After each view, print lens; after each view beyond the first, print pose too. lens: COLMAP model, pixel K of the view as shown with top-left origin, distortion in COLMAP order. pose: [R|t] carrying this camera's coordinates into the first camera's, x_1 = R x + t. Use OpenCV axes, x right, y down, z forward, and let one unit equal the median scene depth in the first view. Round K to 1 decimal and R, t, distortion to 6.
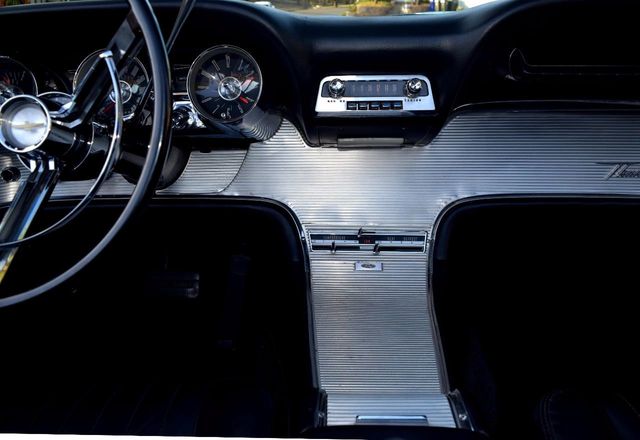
lens RADIAL K [[522.9, 0, 320.0], [0, 522.9, 220.0], [0, 0, 1]] dist [0.006399, 0.005259]
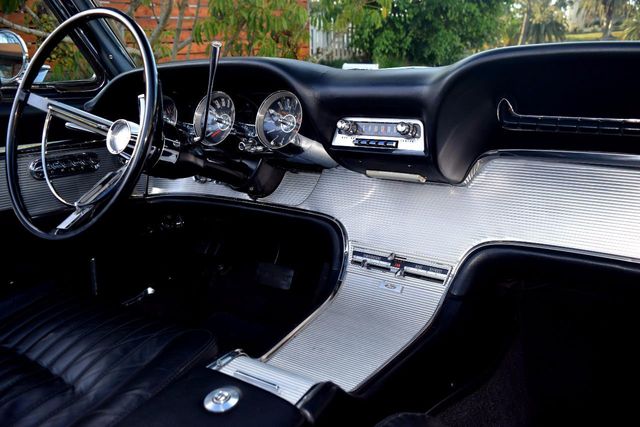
lens RADIAL K [[502.8, 0, 318.2], [0, 502.8, 211.5], [0, 0, 1]] dist [0.001856, -0.003495]
pose [[0.859541, 0.132329, -0.493637, 0.463462], [-0.172287, 0.984385, -0.036109, -0.003907], [0.481151, 0.116085, 0.868918, -0.022340]]
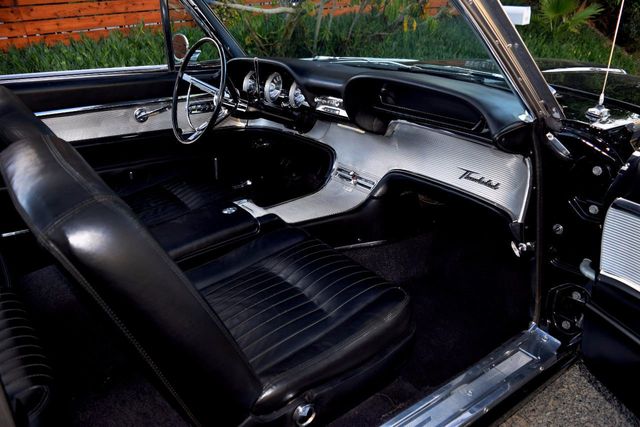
lens RADIAL K [[502.8, 0, 318.2], [0, 502.8, 211.5], [0, 0, 1]] dist [0.001856, -0.003495]
pose [[0.629920, 0.304434, -0.714507, 1.437533], [-0.270670, 0.948350, 0.165441, -0.120246], [0.727969, 0.089181, 0.679785, -0.405993]]
